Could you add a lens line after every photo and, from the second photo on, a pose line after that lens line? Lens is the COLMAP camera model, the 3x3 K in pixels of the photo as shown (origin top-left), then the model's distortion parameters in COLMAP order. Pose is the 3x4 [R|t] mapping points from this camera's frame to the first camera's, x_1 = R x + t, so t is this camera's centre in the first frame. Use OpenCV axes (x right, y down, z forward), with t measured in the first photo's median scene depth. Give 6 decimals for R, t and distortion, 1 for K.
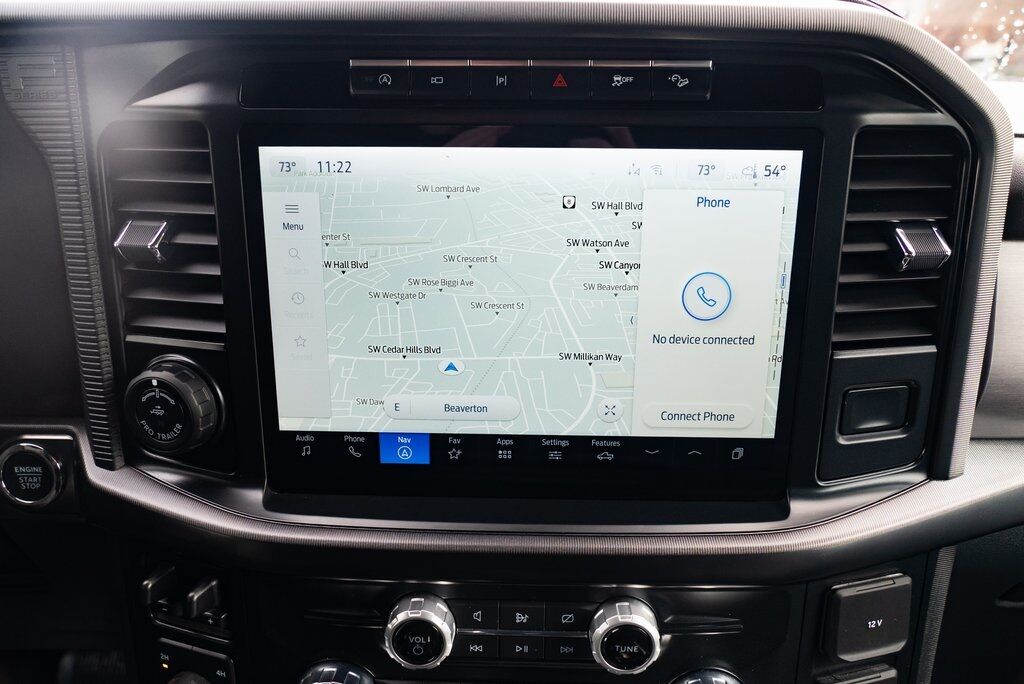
lens RADIAL K [[693.7, 0, 512.8], [0, 693.7, 339.8], [0, 0, 1]] dist [-0.041418, 0.026603]
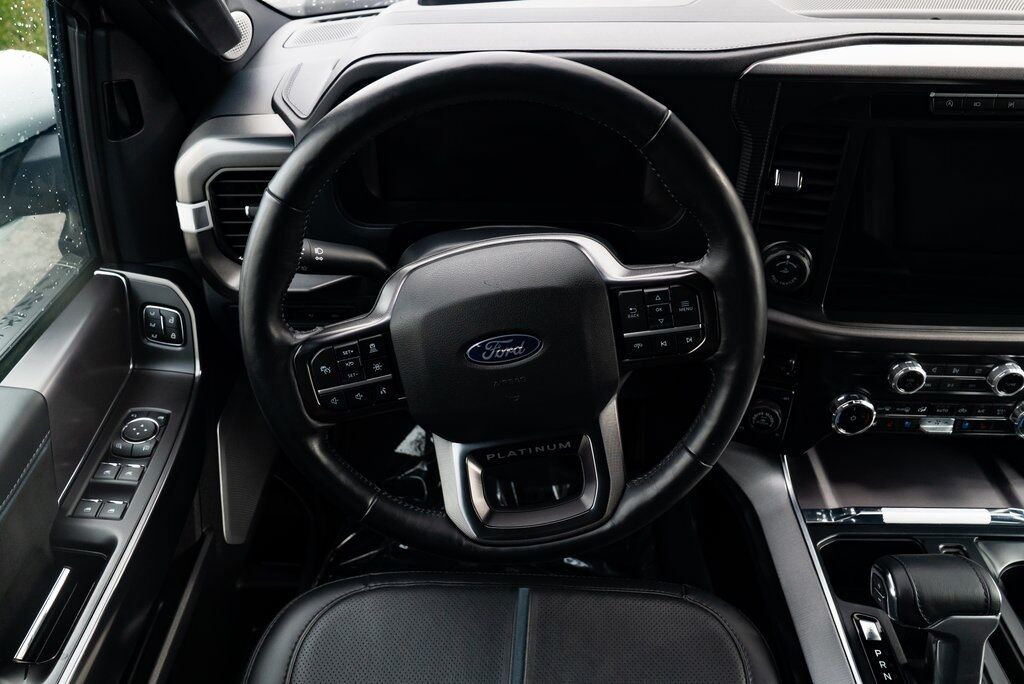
lens RADIAL K [[741.3, 0, 512.0], [0, 741.3, 342.0], [0, 0, 1]] dist [-0.020341, 0.000062]
pose [[0.999966, -0.000166, -0.008272, -1.246426], [0.002696, 0.951757, 0.306841, -0.341026], [0.007822, -0.306853, 0.951725, -1.031460]]
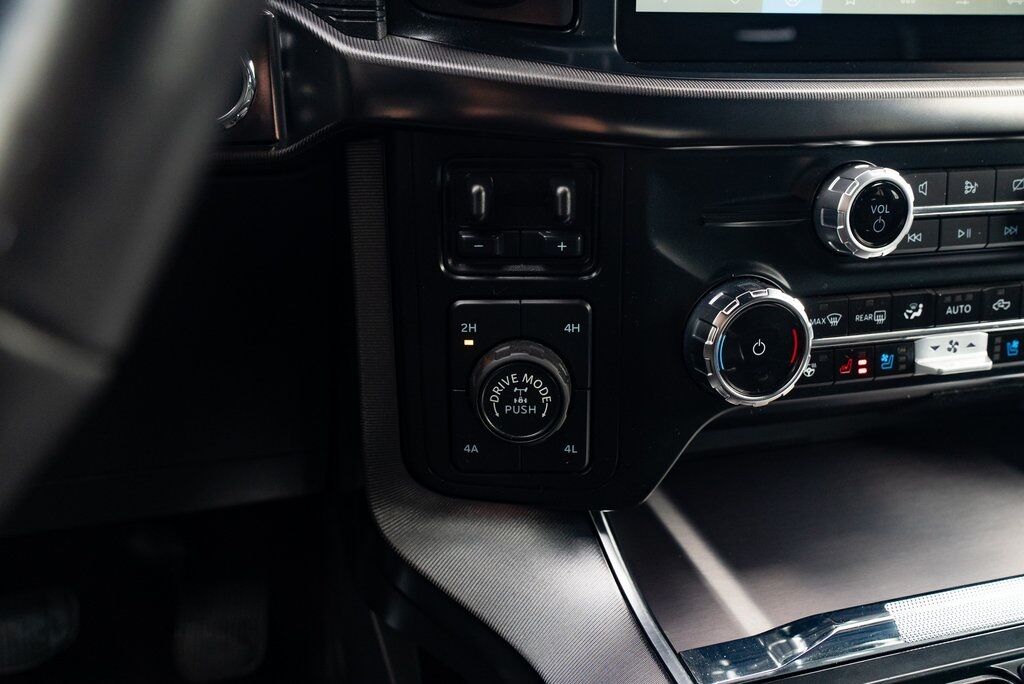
lens RADIAL K [[932.7, 0, 512.0], [0, 932.7, 342.0], [0, 0, 1]] dist [-0.004498, 0.012641]
pose [[0.954536, -0.101377, 0.280328, -0.775603], [0.084016, 0.993765, 0.073303, 0.441927], [-0.286012, -0.046418, 0.957101, 0.120452]]
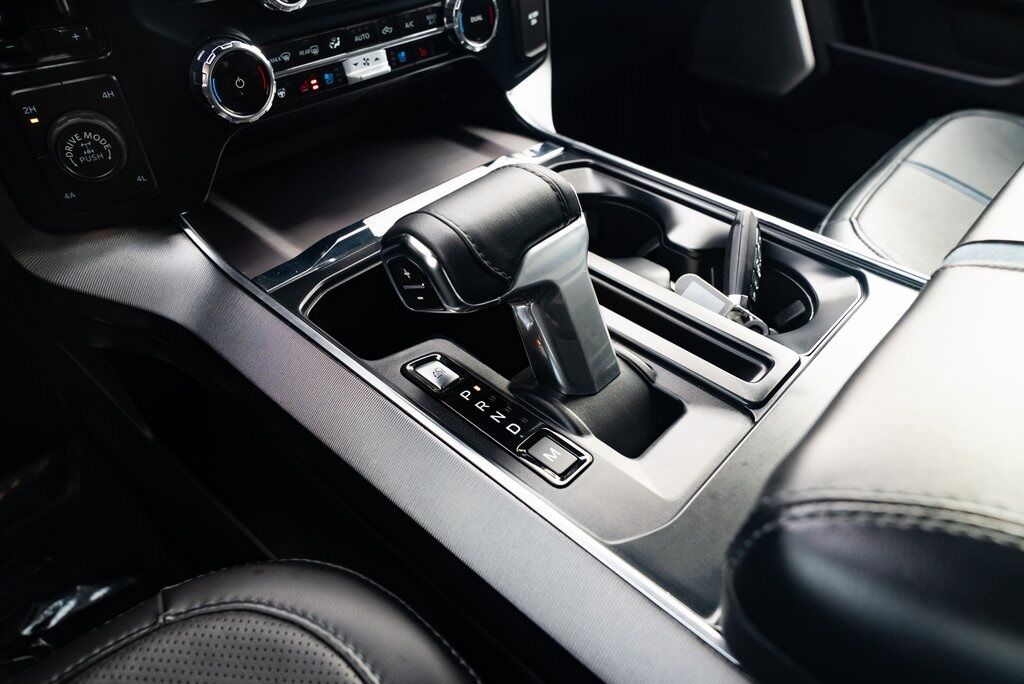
lens RADIAL K [[693.7, 0, 512.8], [0, 693.7, 339.8], [0, 0, 1]] dist [-0.041418, 0.026603]
pose [[0.673284, -0.475335, 0.566344, -0.796741], [0.243401, 0.865763, 0.437277, 0.521703], [-0.698172, -0.156563, 0.698601, -0.192033]]
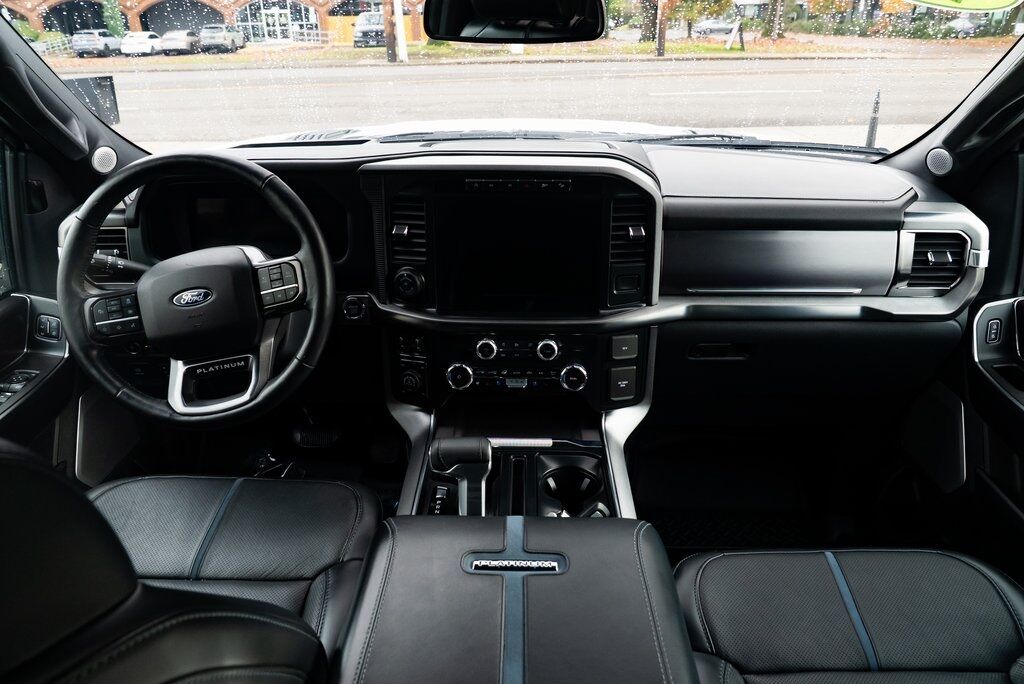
lens RADIAL K [[693.7, 0, 512.8], [0, 693.7, 339.8], [0, 0, 1]] dist [-0.041418, 0.026603]
pose [[0.999959, -0.004556, -0.007780, 0.019894], [0.005113, 0.997312, 0.073095, 0.128737], [0.007426, -0.073132, 0.997295, -2.278124]]
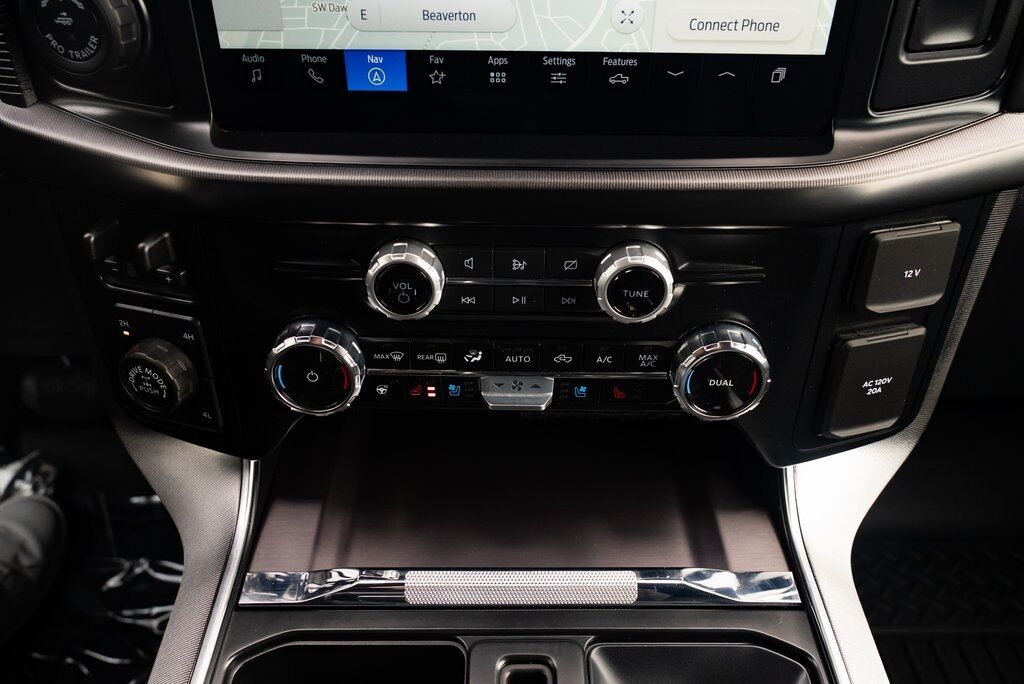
lens RADIAL K [[778.1, 0, 509.0], [0, 778.1, 342.4], [0, 0, 1]] dist [-0.020318, 0.007918]
pose [[0.999900, -0.008881, 0.011044, -0.011402], [0.004702, 0.943028, 0.332681, 0.158504], [-0.013369, -0.332596, 0.942975, 0.019706]]
